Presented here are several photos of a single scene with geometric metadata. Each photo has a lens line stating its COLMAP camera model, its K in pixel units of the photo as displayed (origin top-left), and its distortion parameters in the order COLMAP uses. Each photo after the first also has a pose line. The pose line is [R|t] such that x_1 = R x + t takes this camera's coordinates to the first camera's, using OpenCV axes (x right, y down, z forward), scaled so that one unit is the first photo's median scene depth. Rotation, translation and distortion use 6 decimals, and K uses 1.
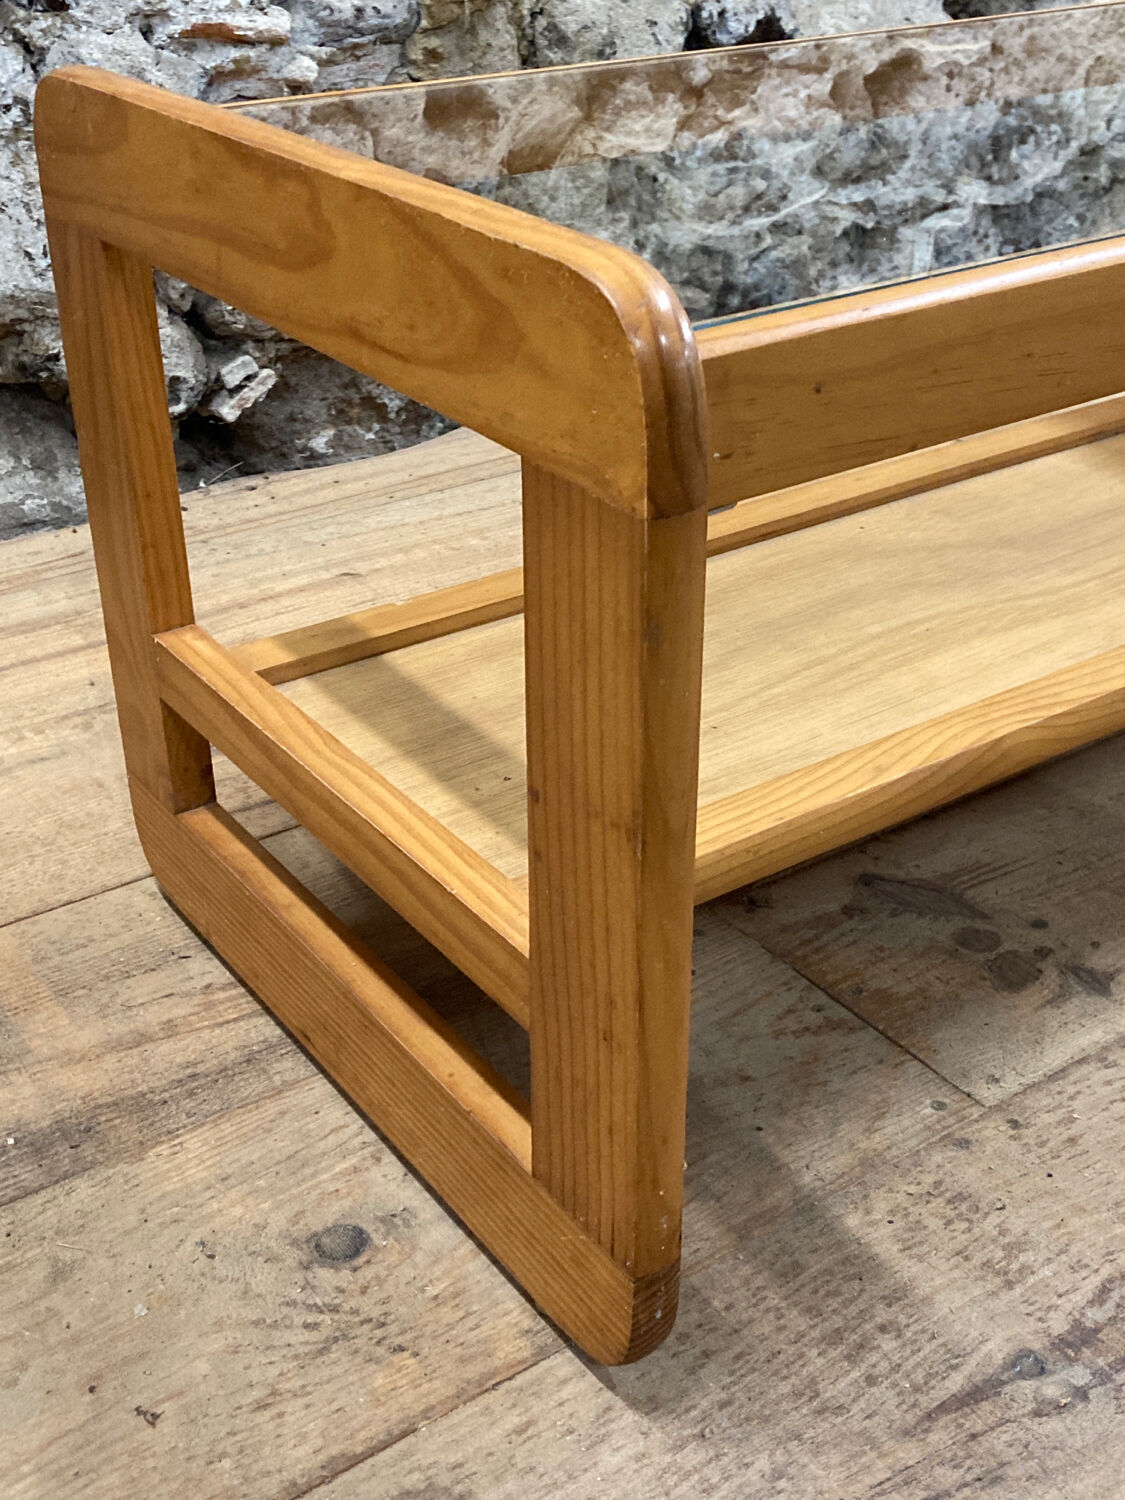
lens RADIAL K [[1829.2, 0, 601.0], [0, 1829.2, 740.1], [0, 0, 1]] dist [0.083909, -0.225835]
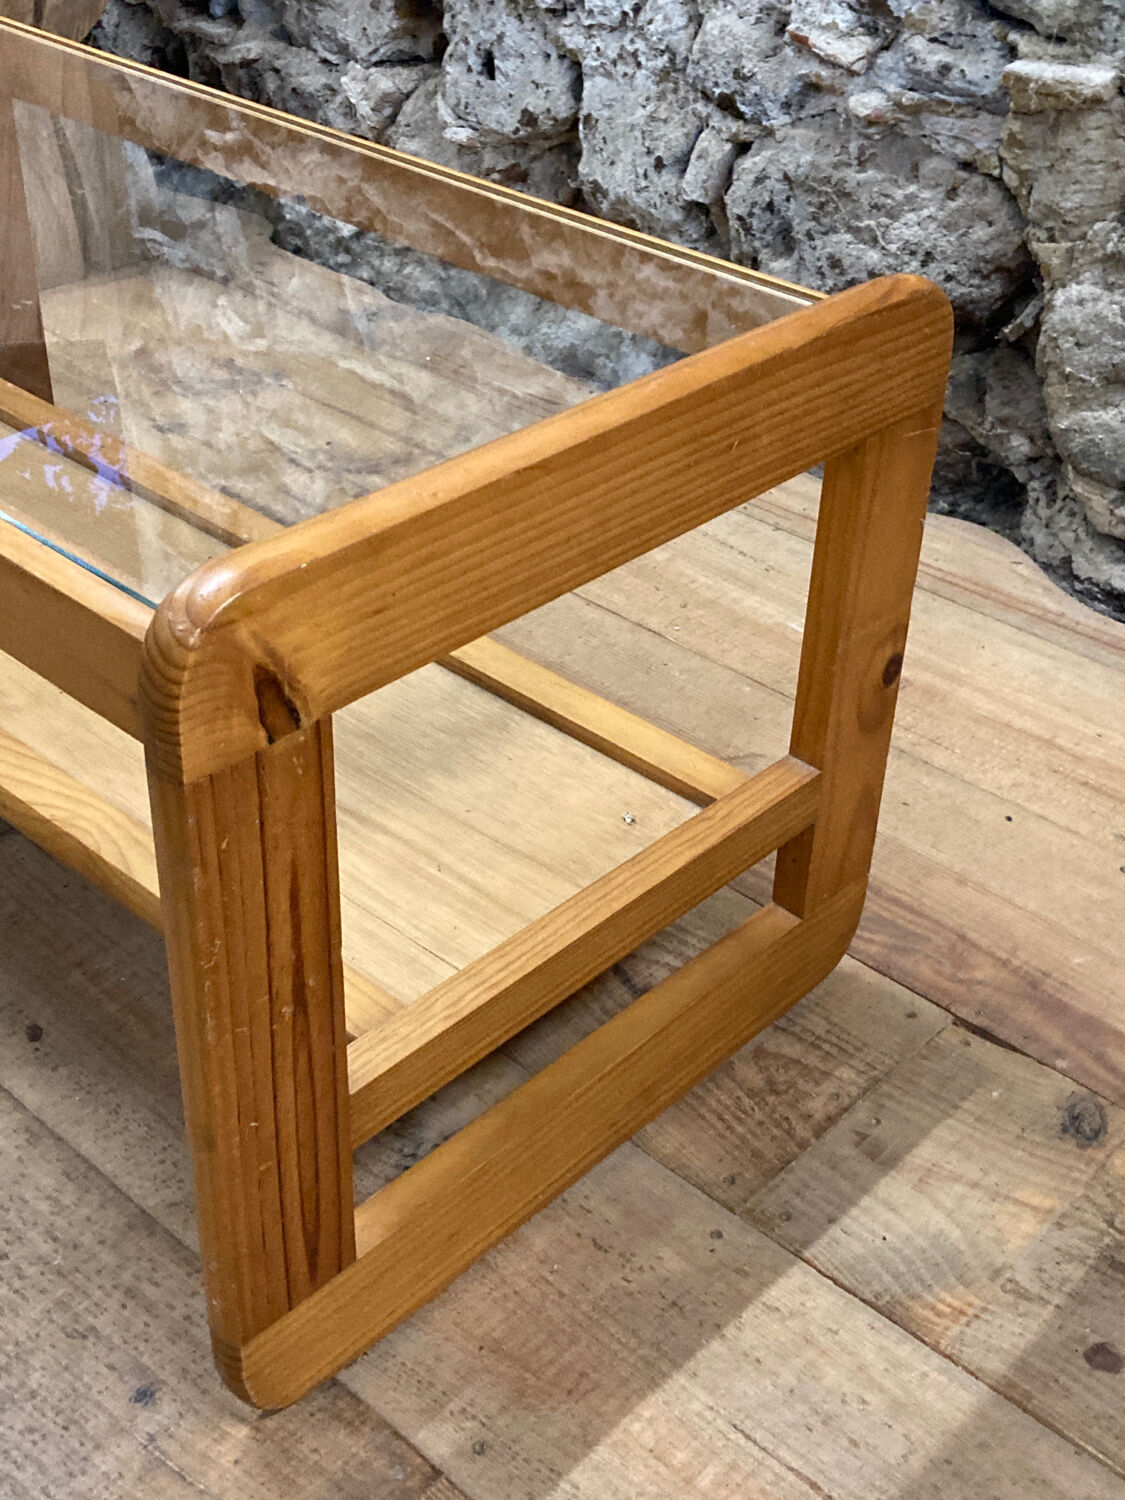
lens RADIAL K [[1829.2, 0, 601.0], [0, 1829.2, 740.1], [0, 0, 1]] dist [0.083909, -0.225835]
pose [[0.210912, 0.556439, -0.803674, 1.295482], [-0.506043, 0.765576, 0.397258, -0.669945], [0.836324, 0.322907, 0.443051, 0.849941]]
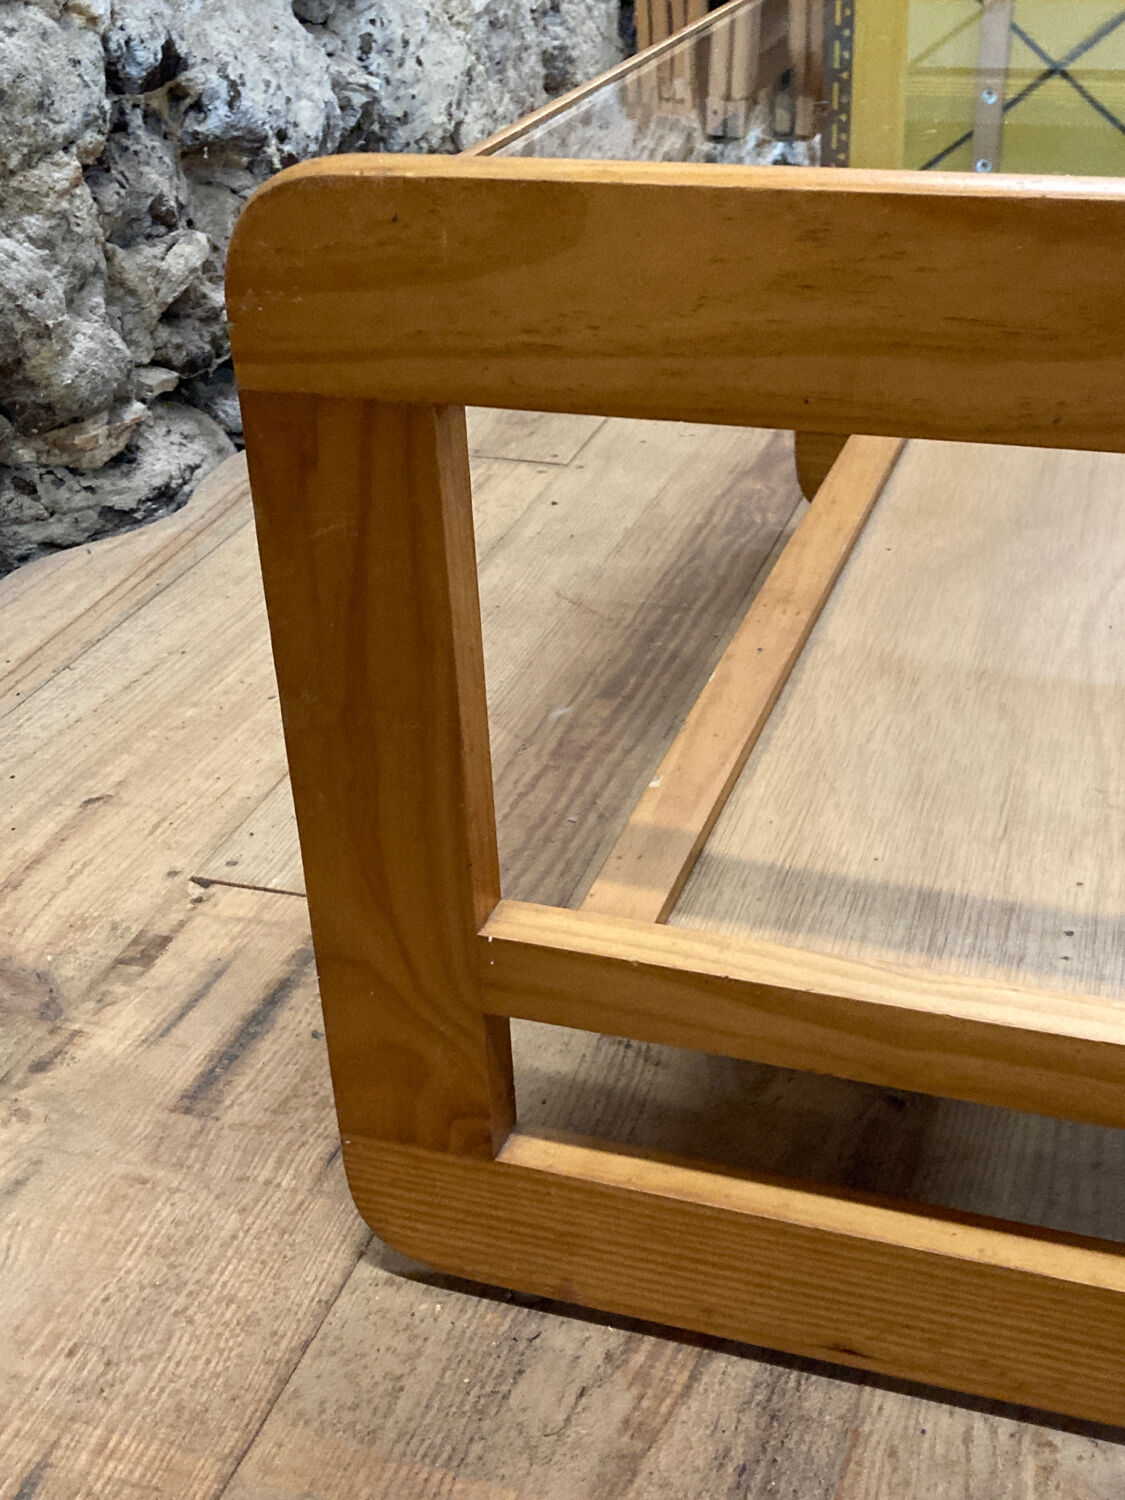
lens RADIAL K [[1837.8, 0, 596.9], [0, 1837.8, 753.3], [0, 0, 1]] dist [0.022259, -0.028889]
pose [[0.807589, -0.313883, 0.499276, -0.521211], [0.314169, 0.945445, 0.086205, -0.164607], [-0.499097, 0.087239, 0.862144, 0.344697]]
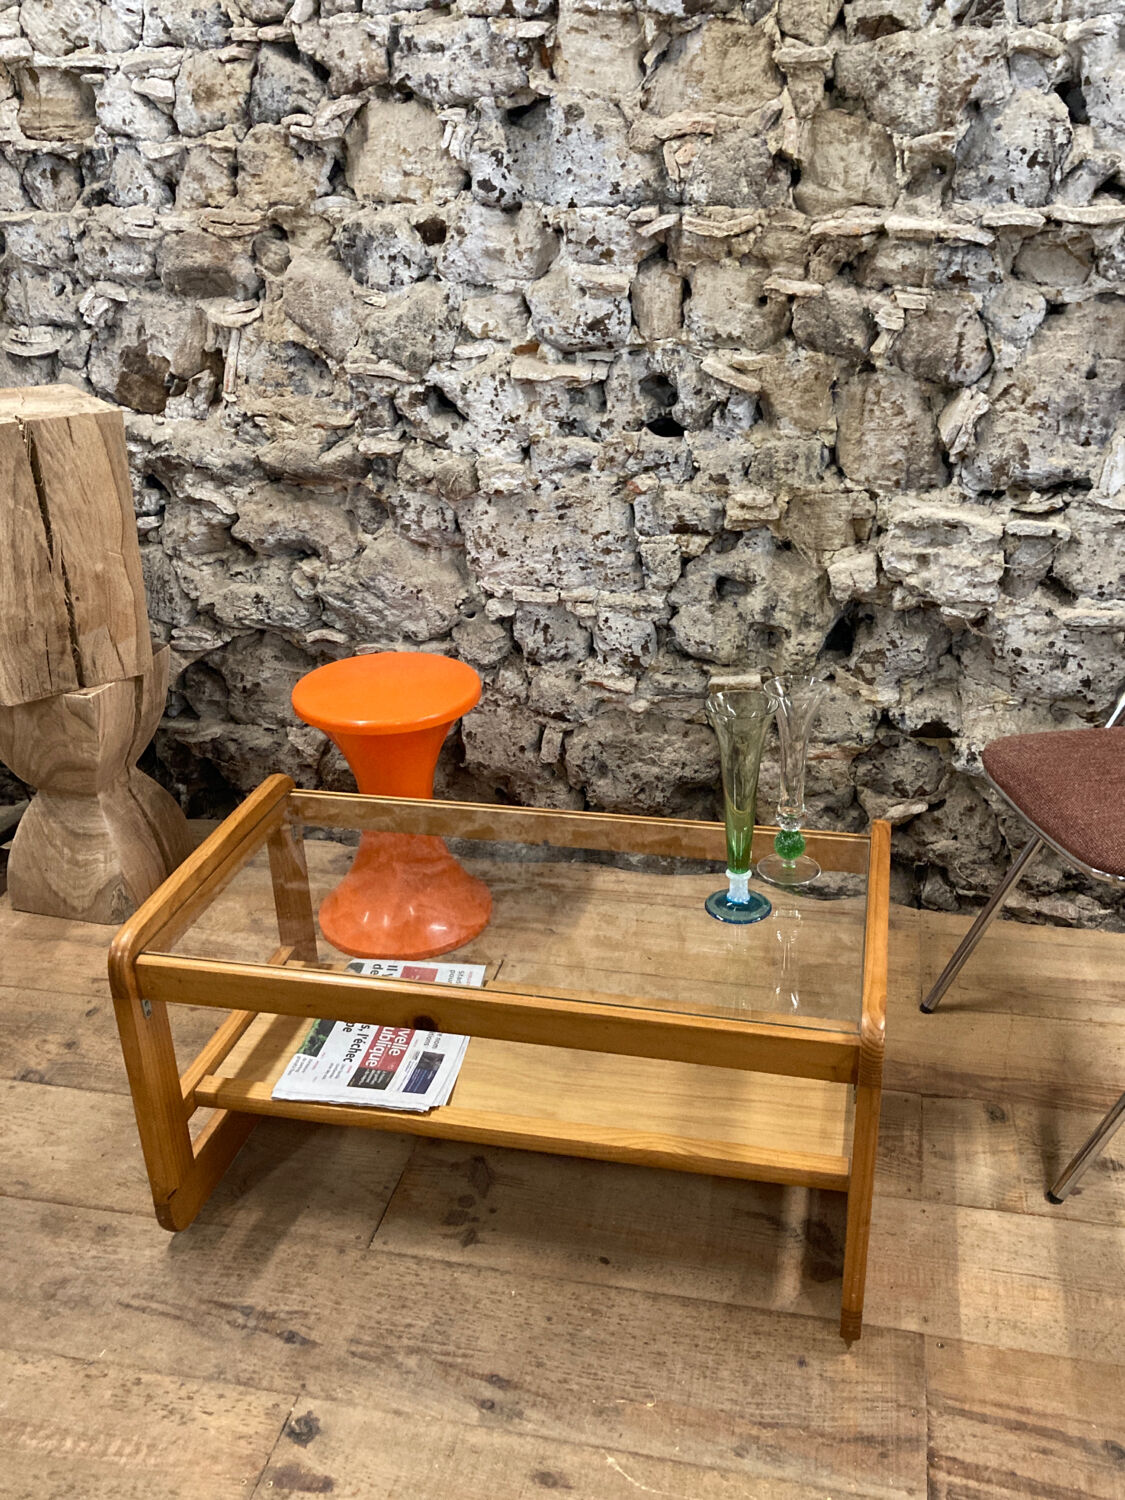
lens RADIAL K [[1349.3, 0, 562.5], [0, 1349.3, 750.0], [0, 0, 1]] dist [0.148285, -0.284177]
pose [[0.655351, 0.299488, -0.693414, 1.412335], [-0.335946, 0.937805, 0.087536, -0.668665], [0.676503, 0.175583, 0.715203, -0.296212]]
